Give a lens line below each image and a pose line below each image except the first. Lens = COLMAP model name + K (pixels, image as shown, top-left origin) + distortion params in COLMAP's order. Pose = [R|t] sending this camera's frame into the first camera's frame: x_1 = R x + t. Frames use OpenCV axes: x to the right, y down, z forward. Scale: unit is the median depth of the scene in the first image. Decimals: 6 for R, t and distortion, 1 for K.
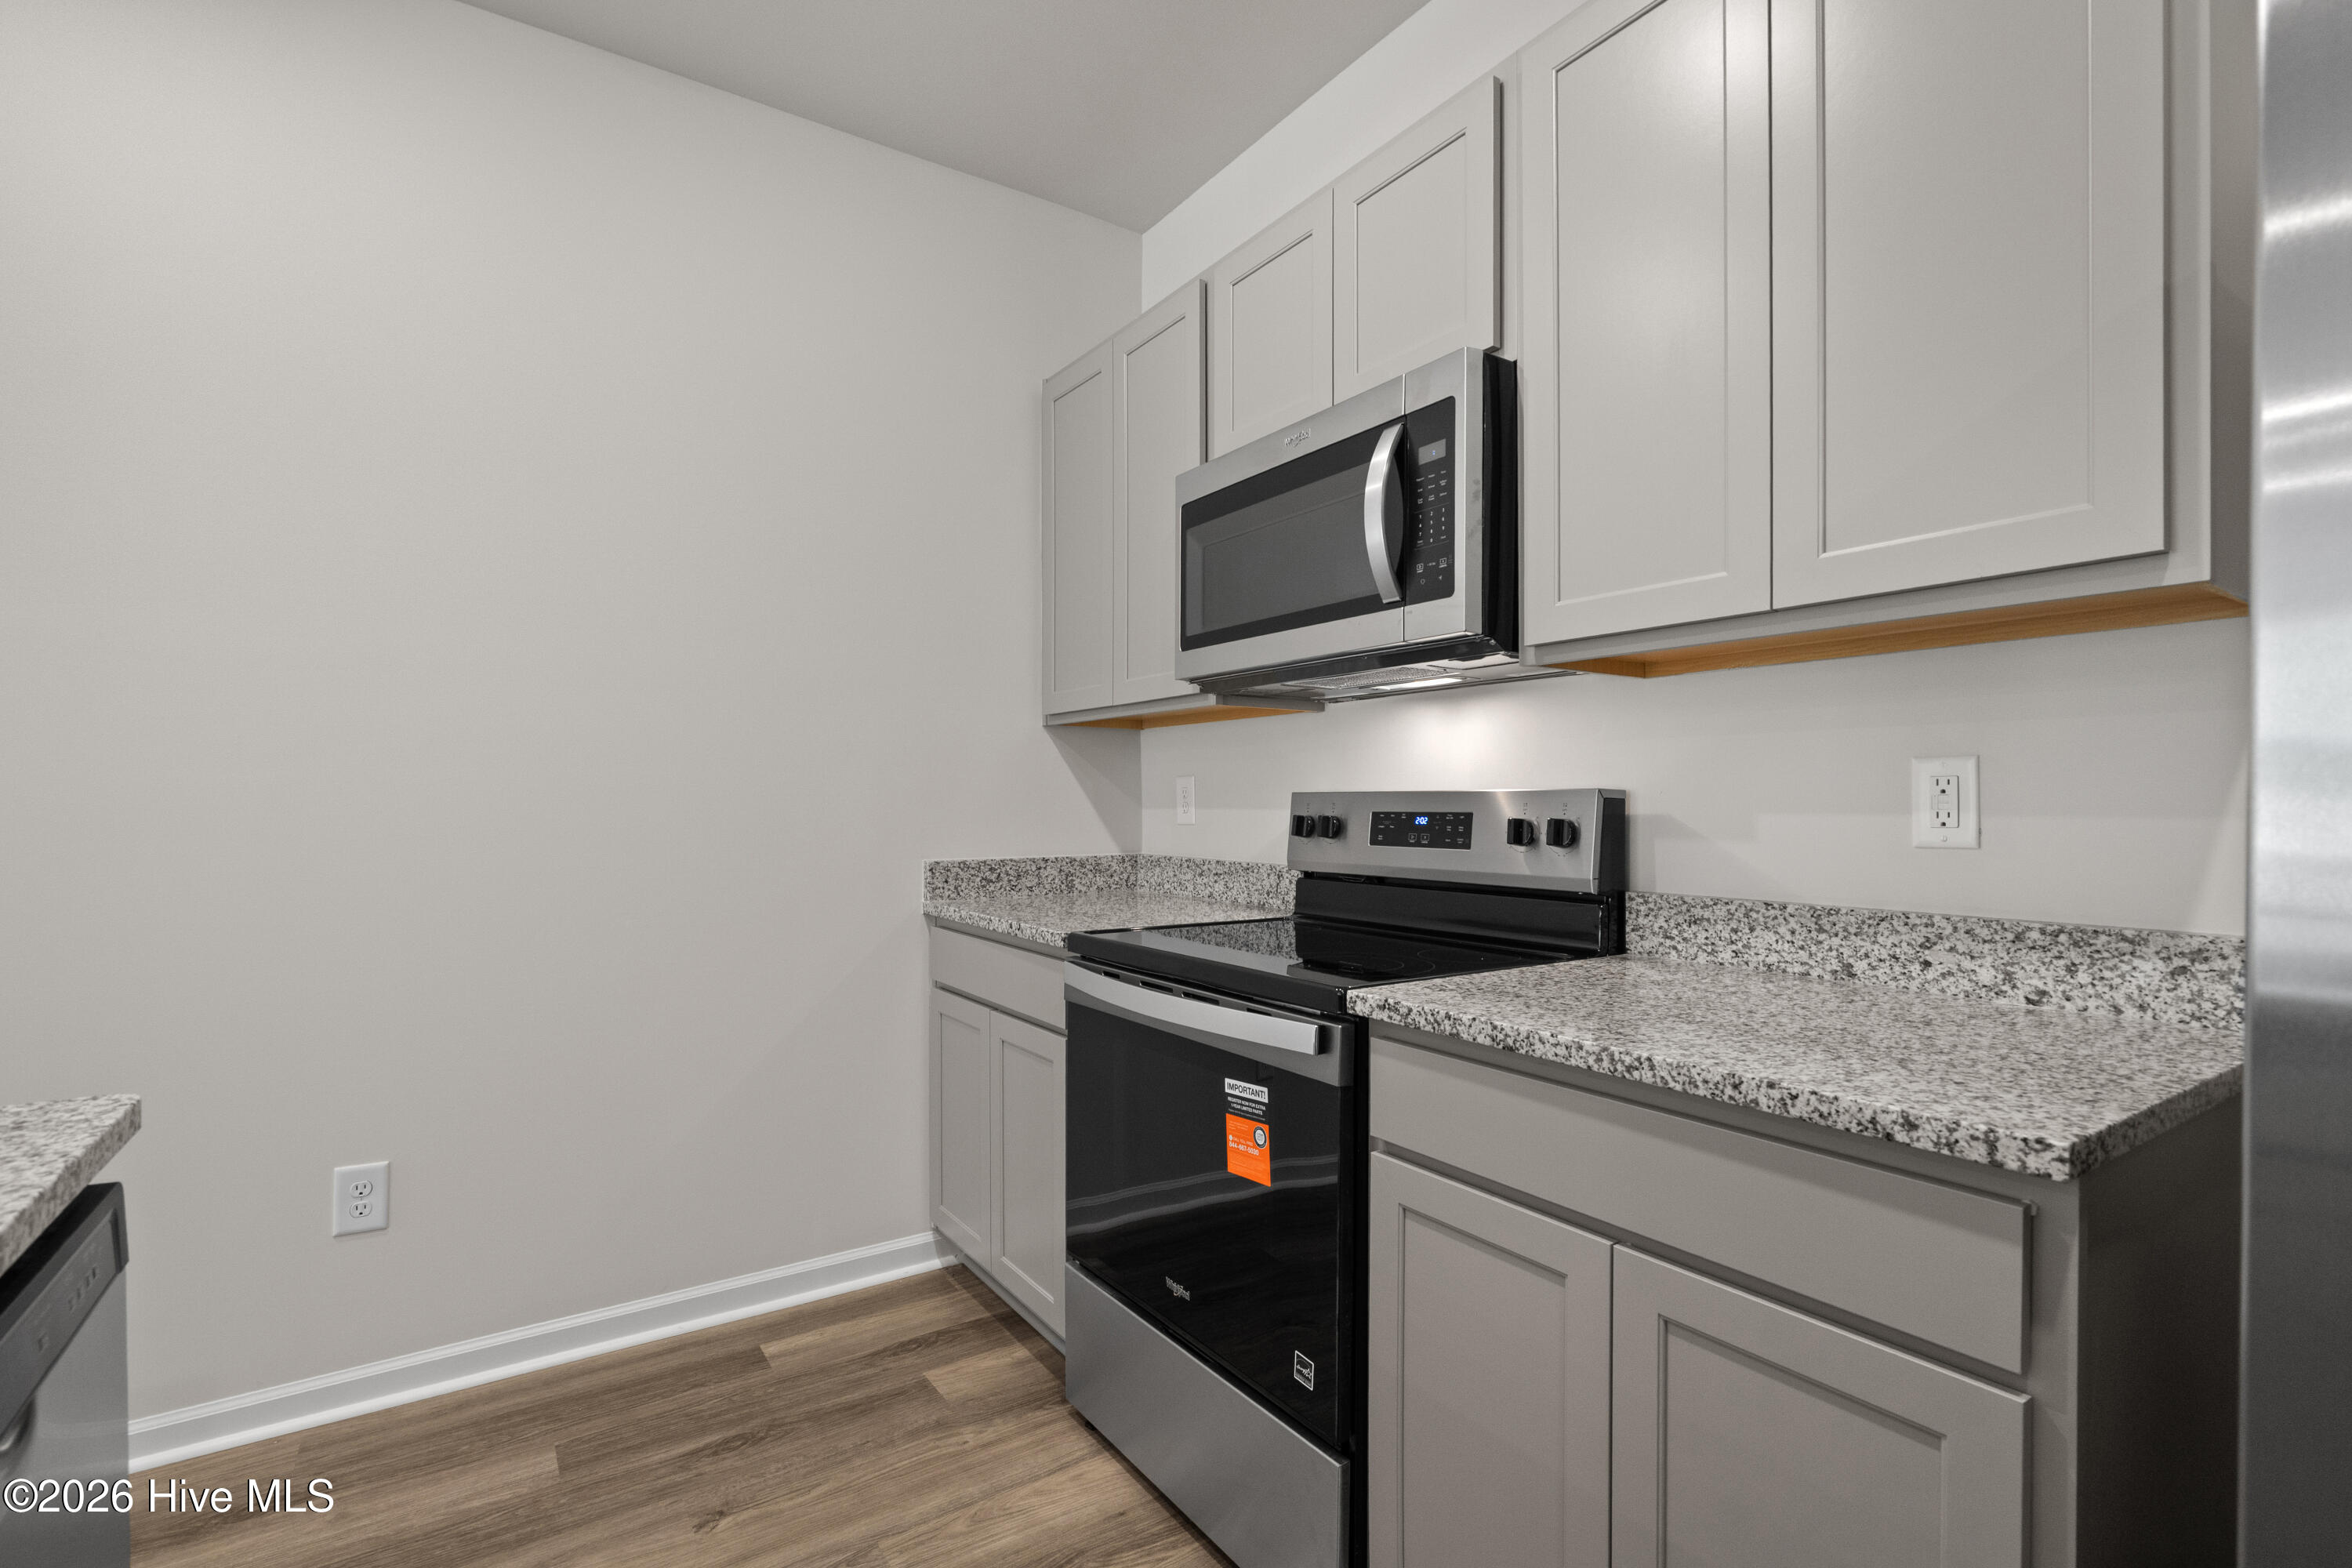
lens RADIAL K [[1075.9, 0, 1155.7], [0, 1075.9, 801.5], [0, 0, 1]] dist [-0.007083, 0.003687]
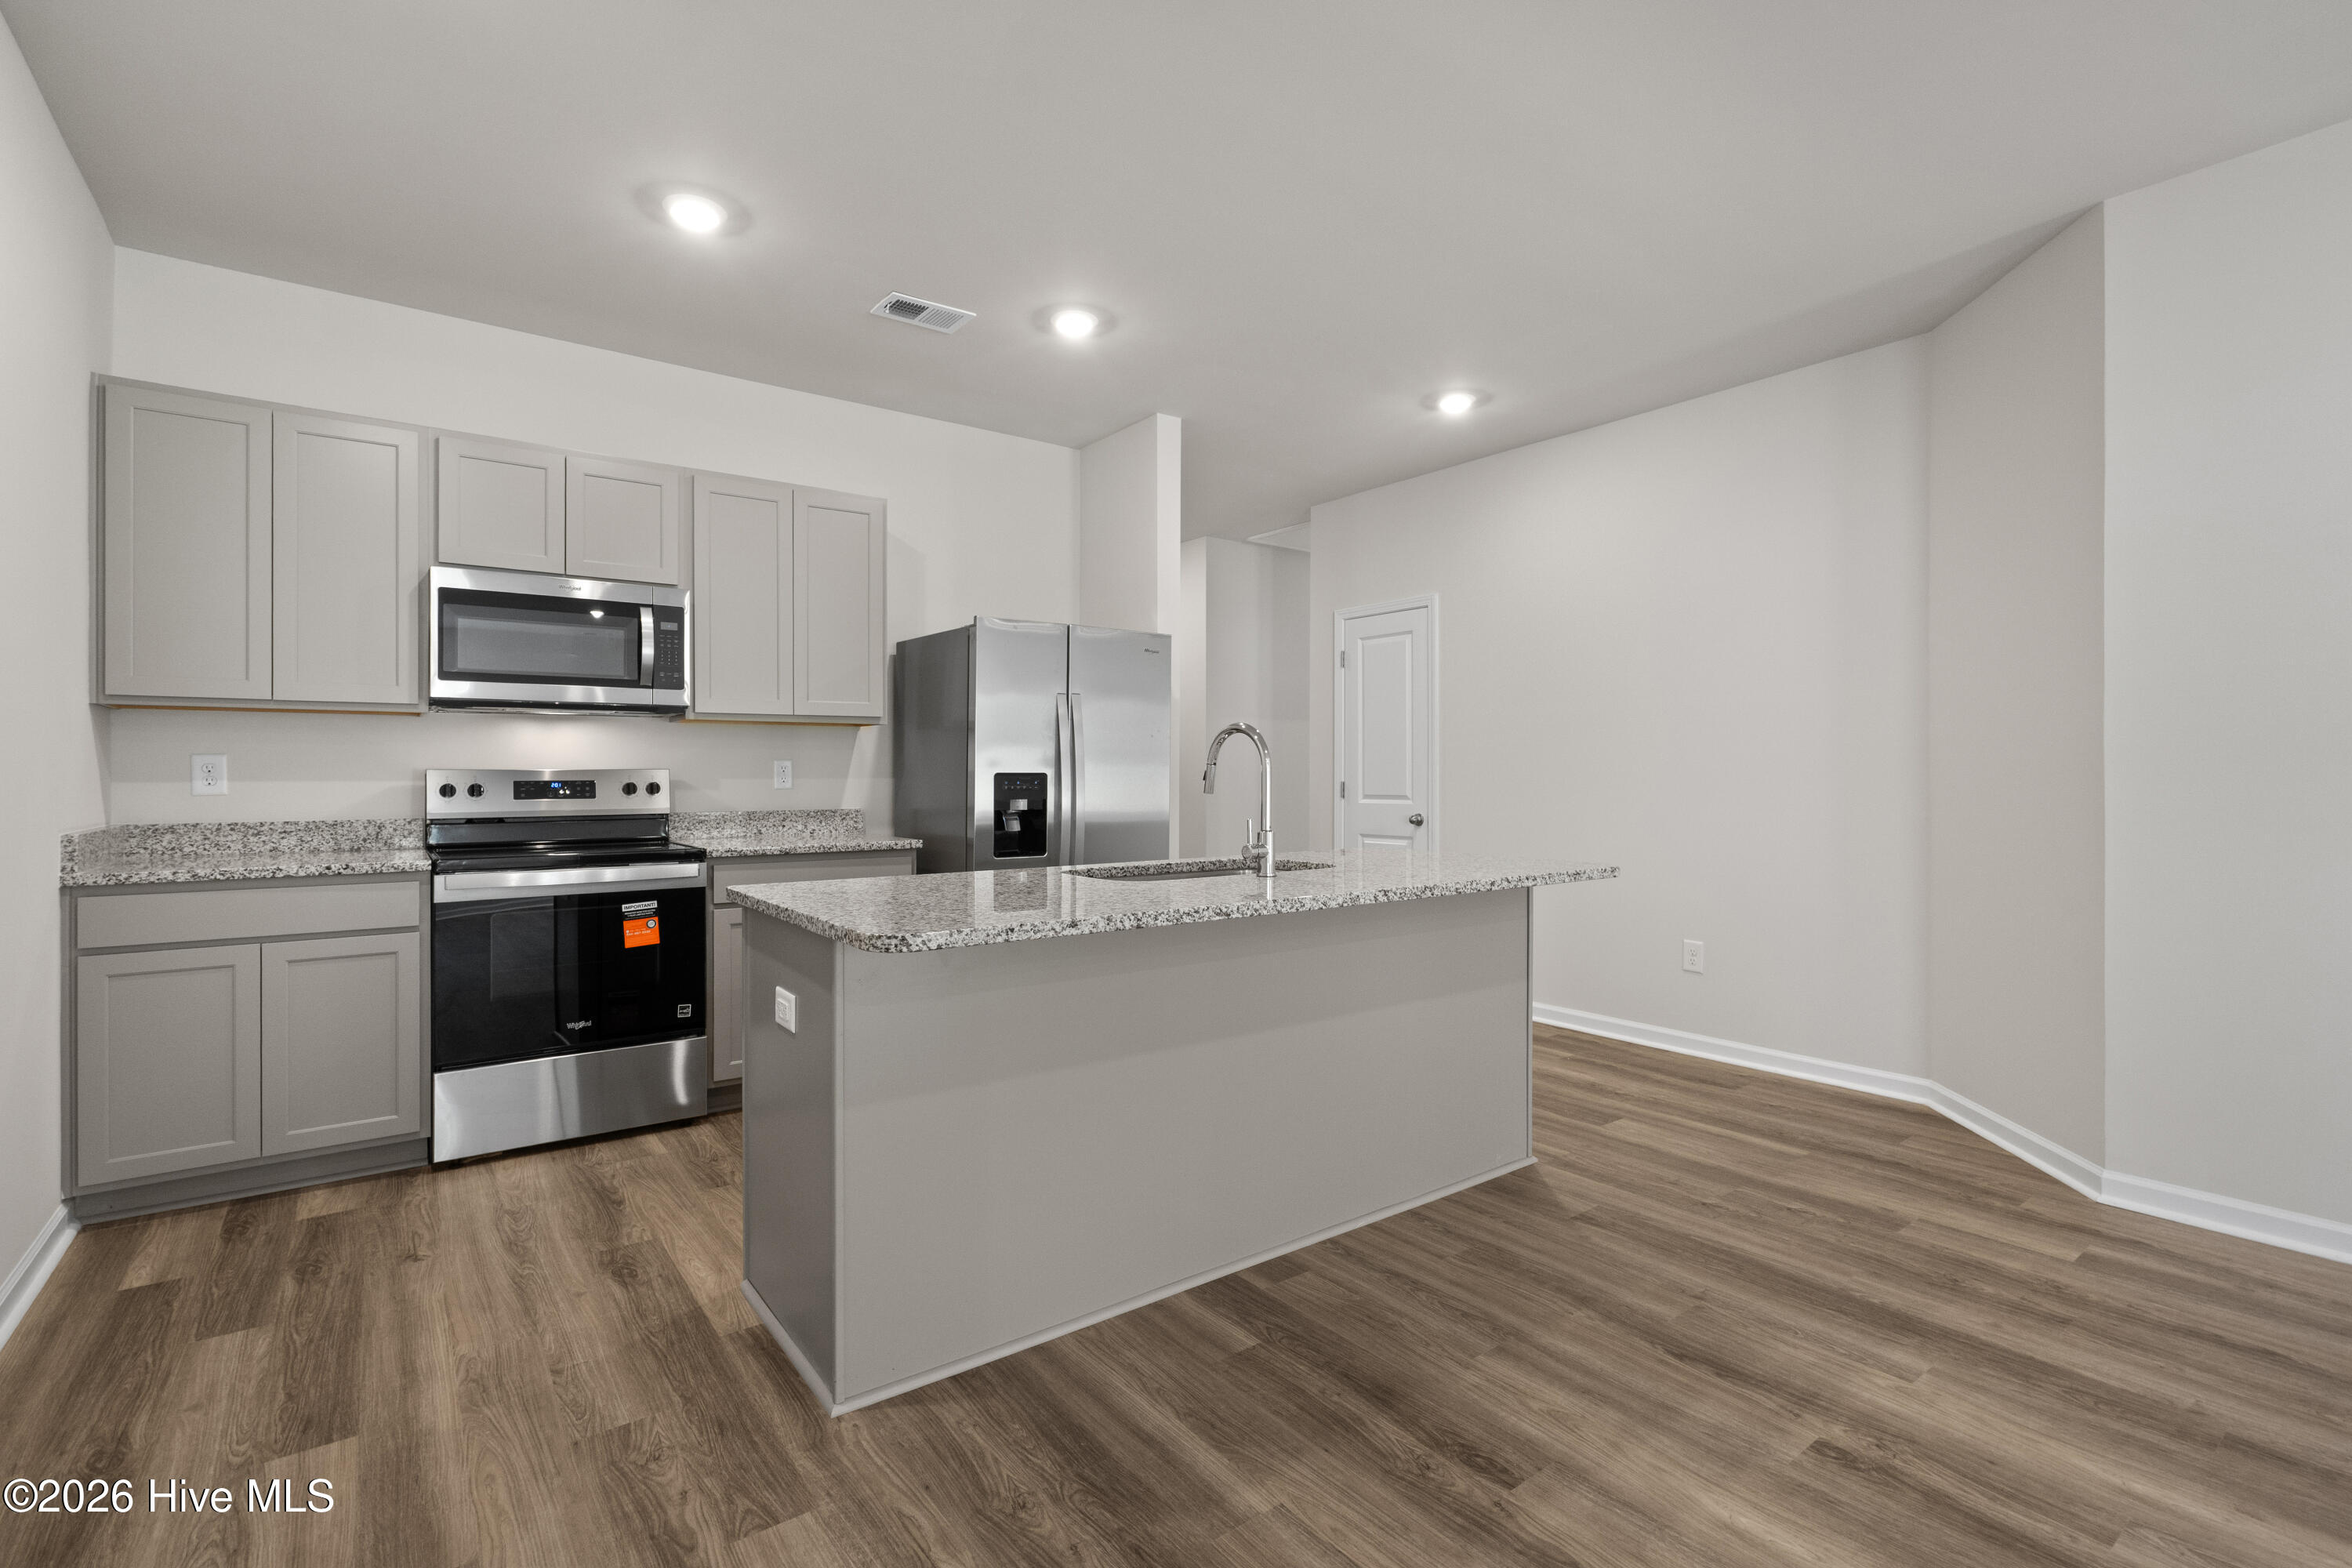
lens RADIAL K [[1075.9, 0, 1189.8], [0, 1075.9, 767.7], [0, 0, 1]] dist [-0.007083, 0.003687]
pose [[-0.071427, 0.006476, 0.997425, -1.692604], [0.002096, 0.999978, -0.006342, 0.001955], [-0.997444, 0.001637, -0.071439, 0.028394]]
